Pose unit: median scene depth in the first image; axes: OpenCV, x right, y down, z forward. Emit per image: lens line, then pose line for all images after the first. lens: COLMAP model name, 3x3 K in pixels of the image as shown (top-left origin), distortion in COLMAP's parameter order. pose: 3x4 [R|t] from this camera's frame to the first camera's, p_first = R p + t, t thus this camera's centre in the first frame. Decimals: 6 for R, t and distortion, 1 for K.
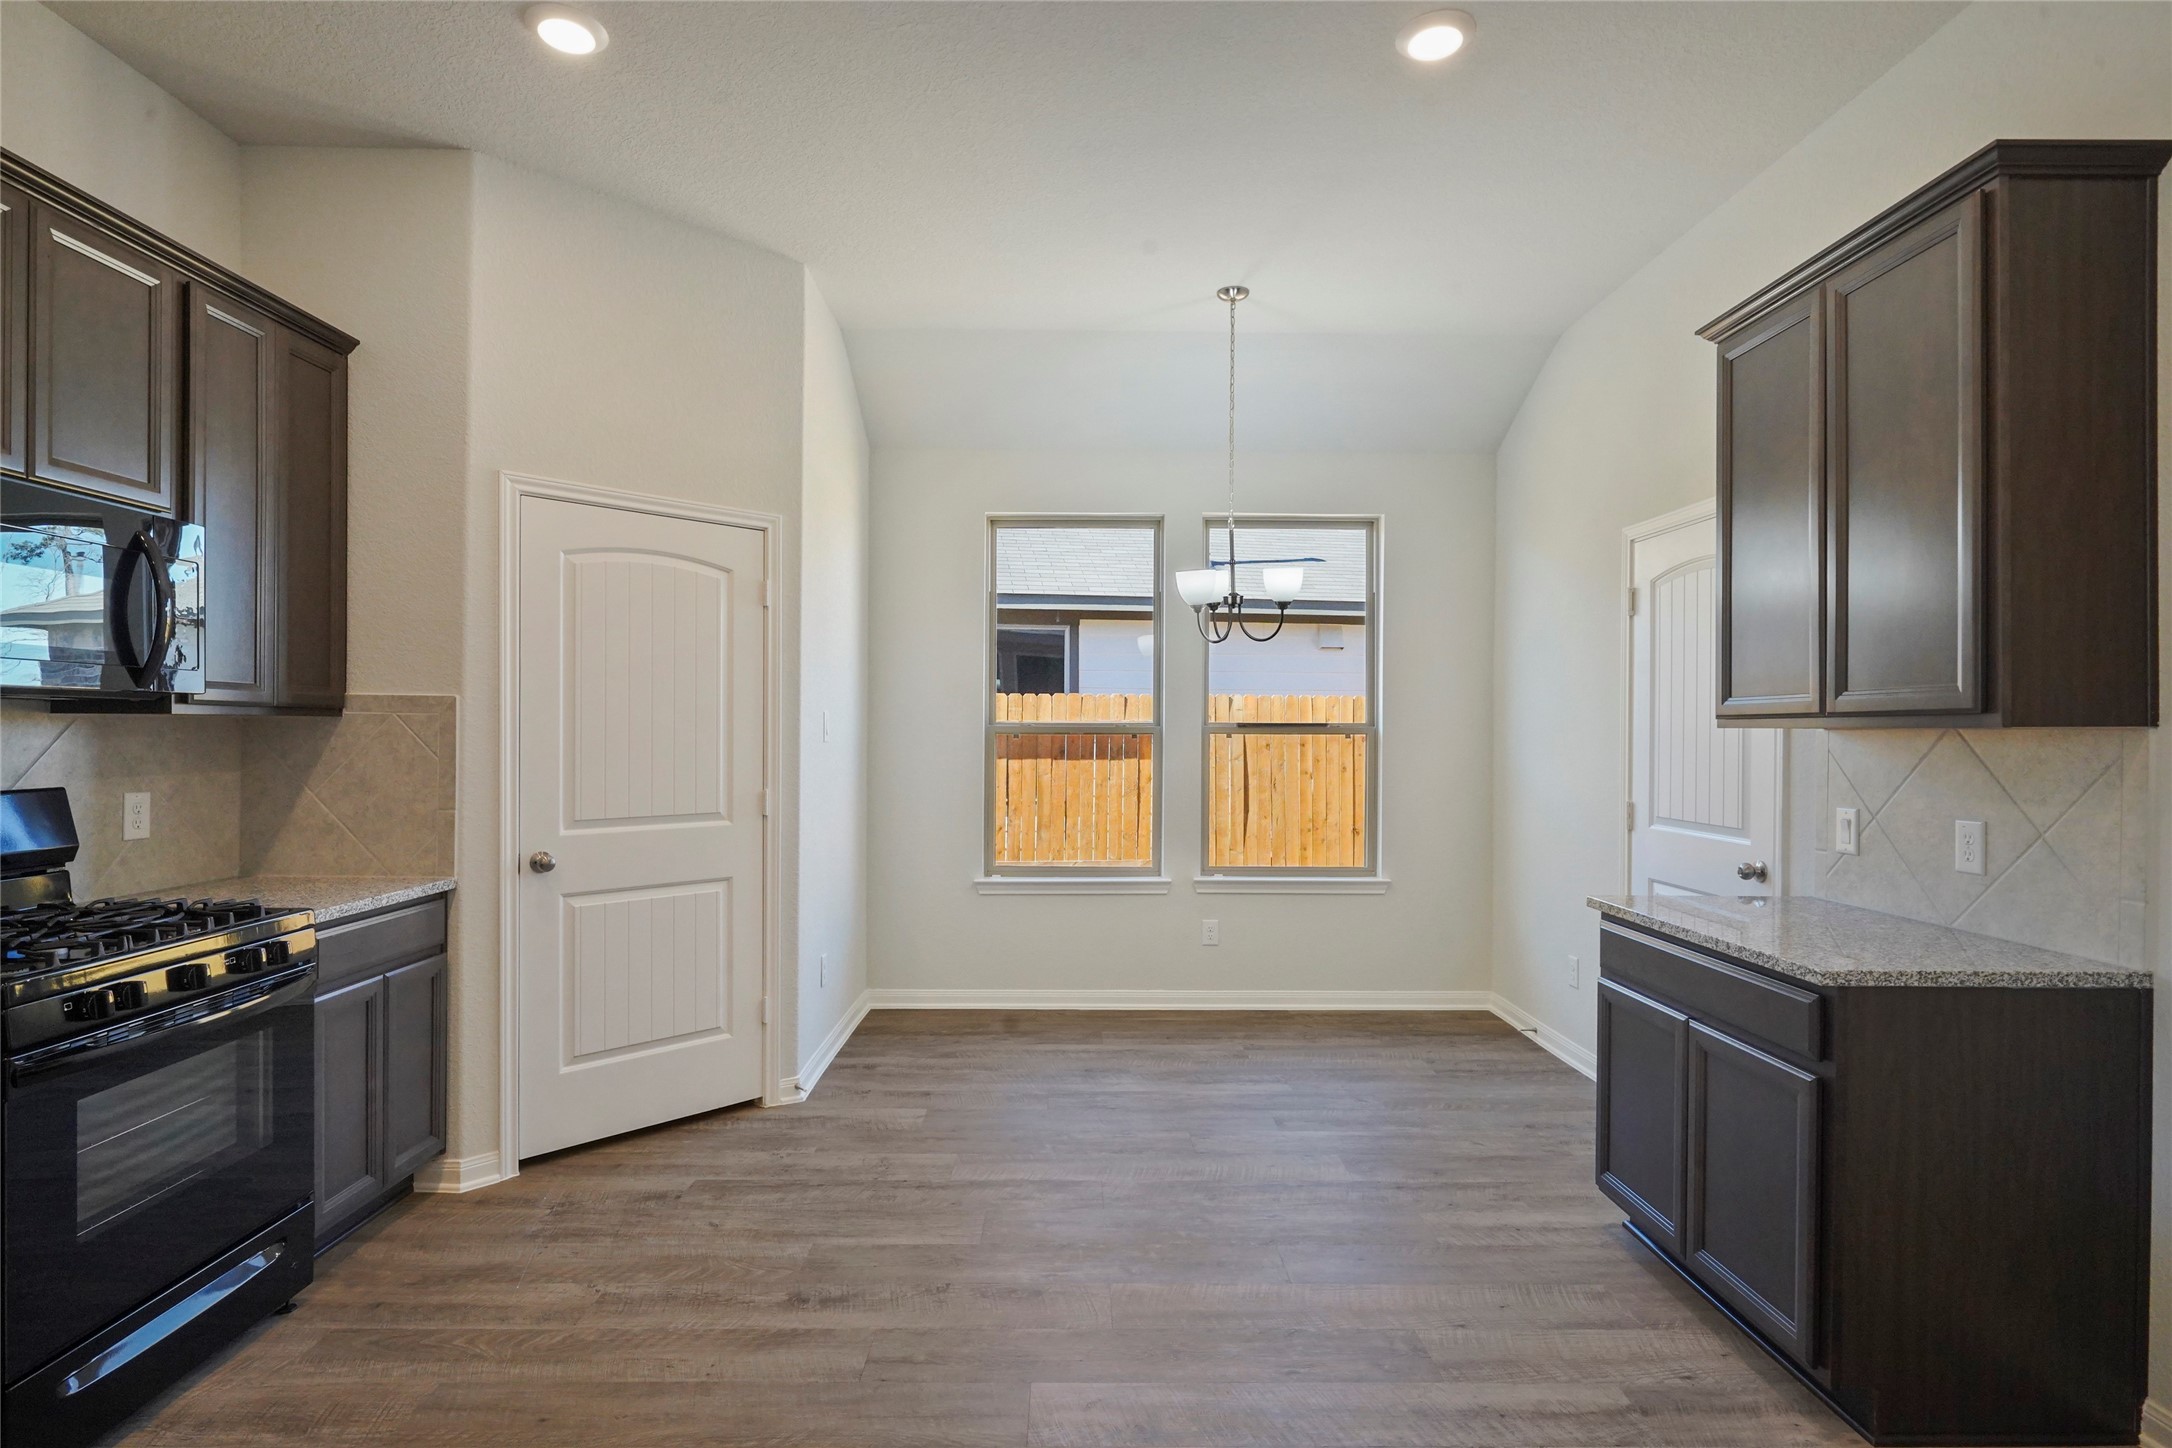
lens RADIAL K [[1106.3, 0, 1086.0], [0, 1106.3, 724.0], [0, 0, 1]] dist [-0.019621, 0.000015]
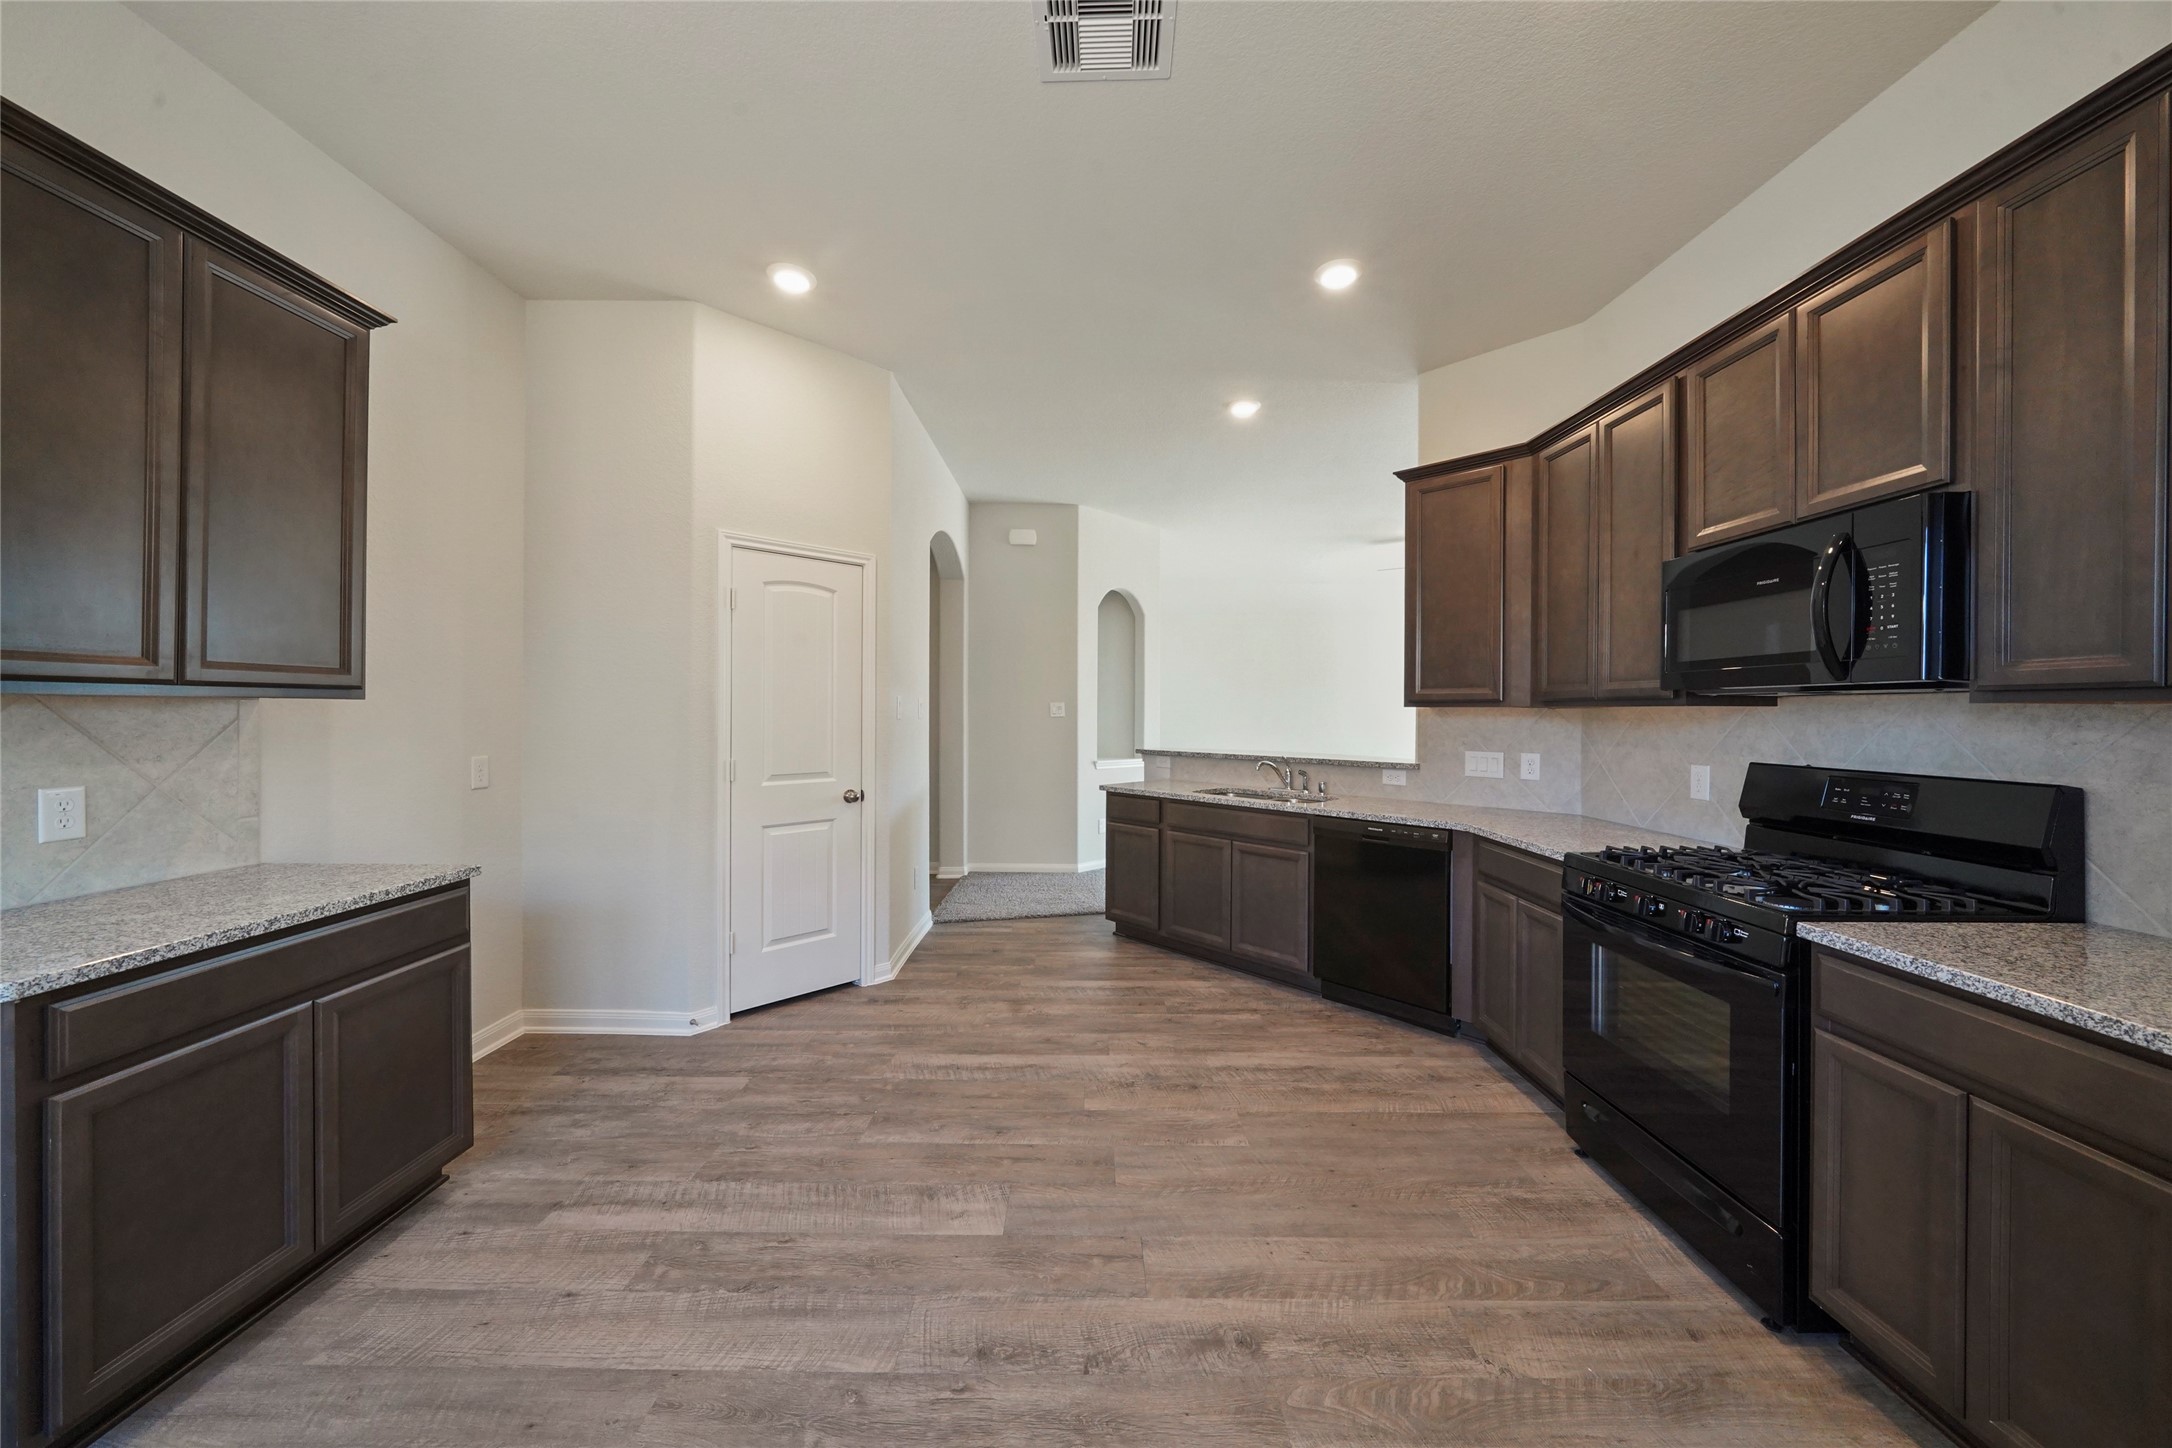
lens RADIAL K [[767.6, 0, 1088.9], [0, 767.6, 726.9], [0, 0, 1]] dist [-0.000787, -0.000115]
pose [[-0.999787, -0.013114, 0.015943, -0.131881], [-0.012879, 0.999808, 0.014753, 0.009863], [-0.016133, 0.014545, -0.999764, 1.595014]]
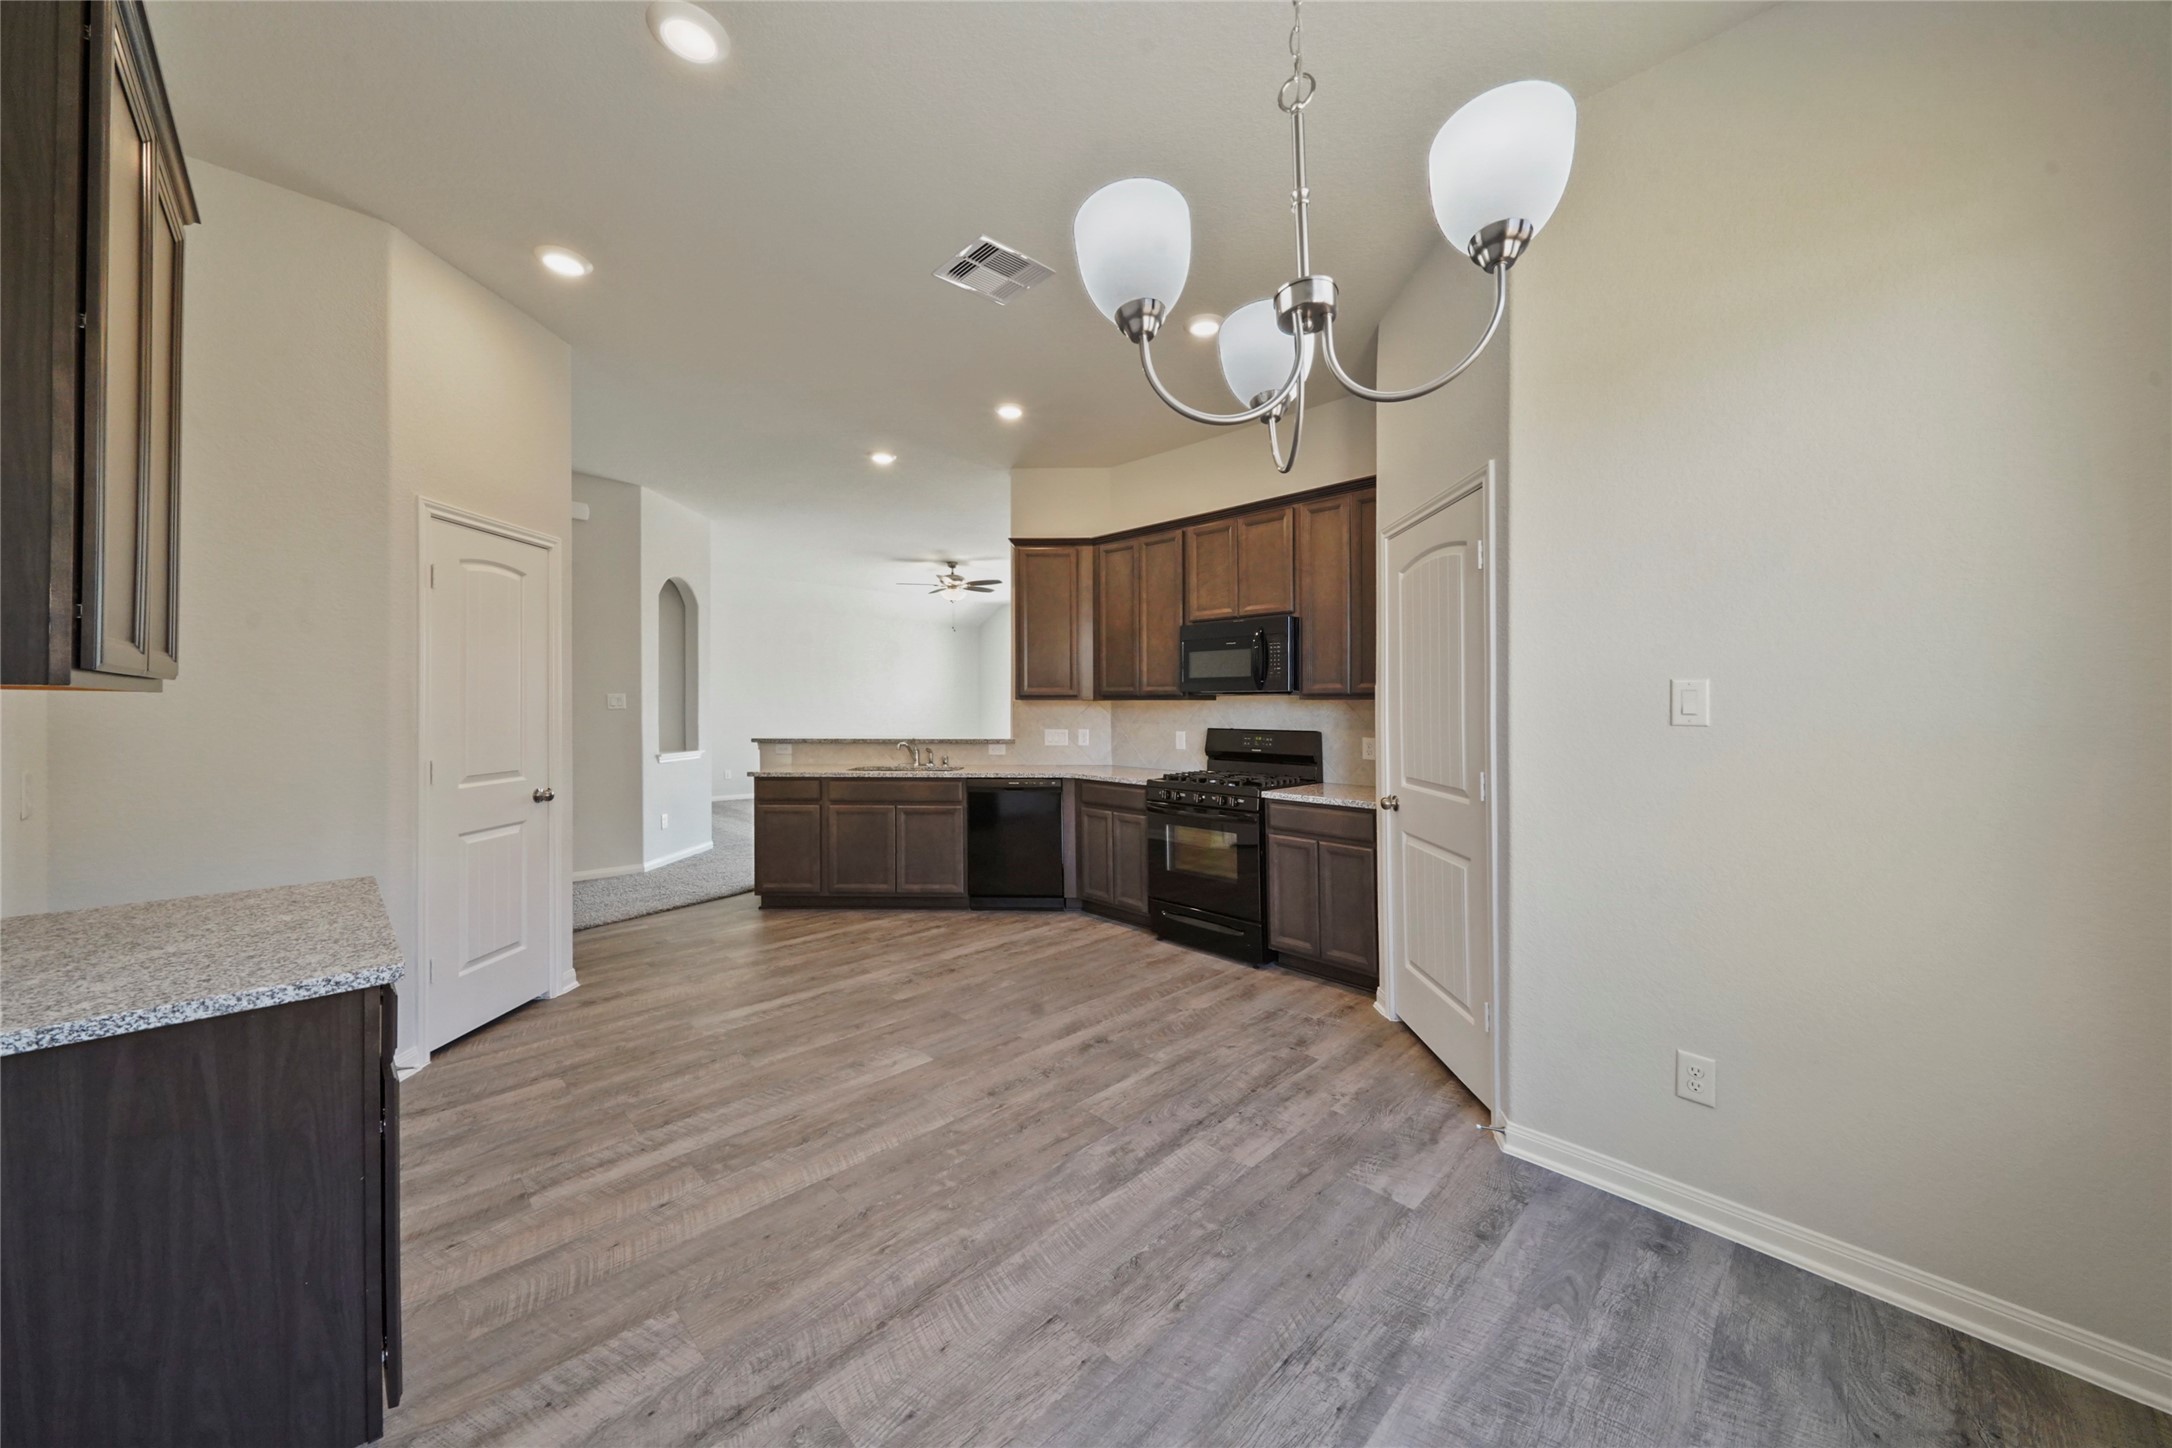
lens RADIAL K [[772.9, 0, 1111.1], [0, 772.9, 719.0], [0, 0, 1]] dist [0.014397, -0.000001]
pose [[-0.713244, 0.004497, -0.700902, 0.551715], [-0.003641, 0.999942, 0.010121, 0.015899], [0.700907, 0.009771, -0.713186, 1.822641]]
